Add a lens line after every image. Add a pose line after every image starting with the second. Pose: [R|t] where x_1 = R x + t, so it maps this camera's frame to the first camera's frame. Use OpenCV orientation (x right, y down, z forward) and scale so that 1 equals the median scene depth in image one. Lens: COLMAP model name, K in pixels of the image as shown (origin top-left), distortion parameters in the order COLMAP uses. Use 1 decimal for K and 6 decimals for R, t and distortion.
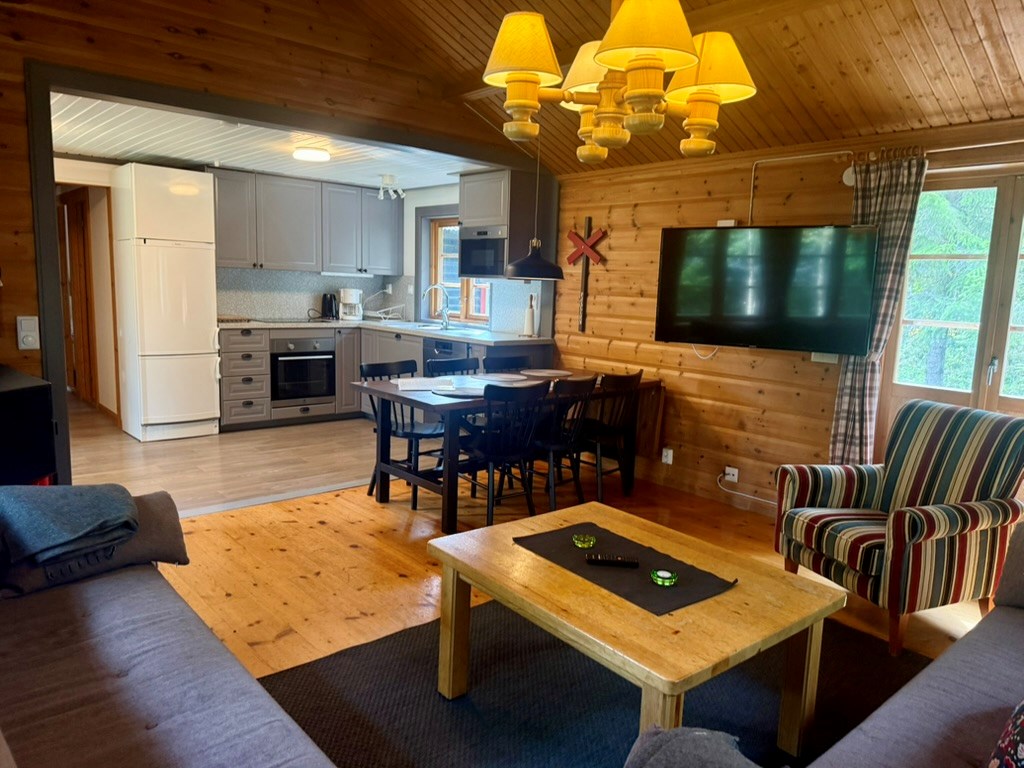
lens RADIAL K [[715.7, 0, 518.4], [0, 715.7, 385.2], [0, 0, 1]] dist [0.134610, -0.241767]
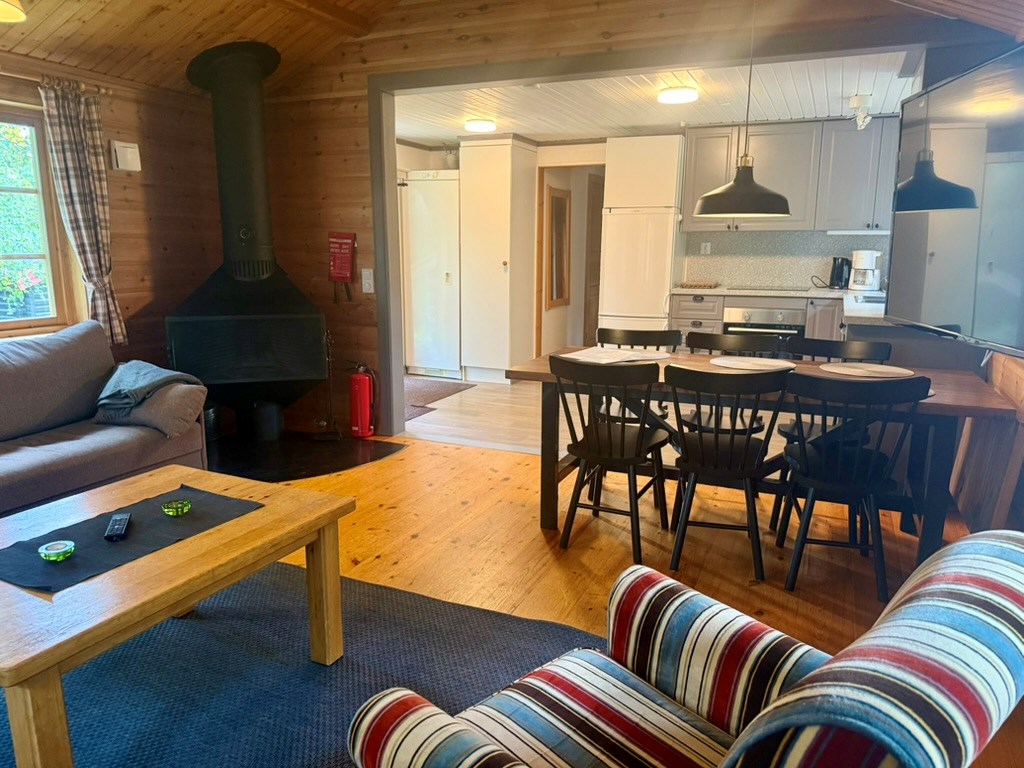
lens RADIAL K [[715.7, 0, 518.4], [0, 715.7, 385.2], [0, 0, 1]] dist [0.134610, -0.241767]
pose [[0.424922, 0.139268, -0.894453, 0.419116], [-0.117072, 0.988251, 0.098256, -0.026762], [0.897628, 0.062964, 0.436234, 0.395609]]
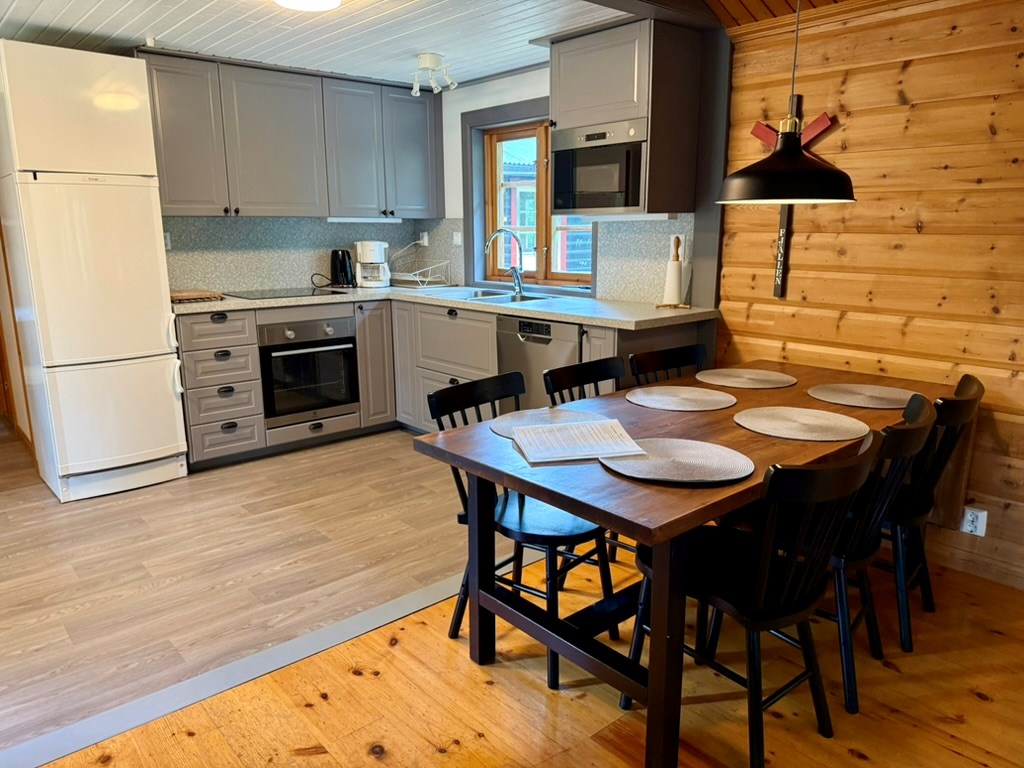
lens RADIAL K [[725.6, 0, 514.2], [0, 725.6, 381.5], [0, 0, 1]] dist [0.079169, -0.131741]
pose [[0.999149, -0.039314, -0.012514, -0.115927], [0.040070, 0.996923, 0.067370, -0.052206], [0.009827, -0.067814, 0.997650, 0.376538]]
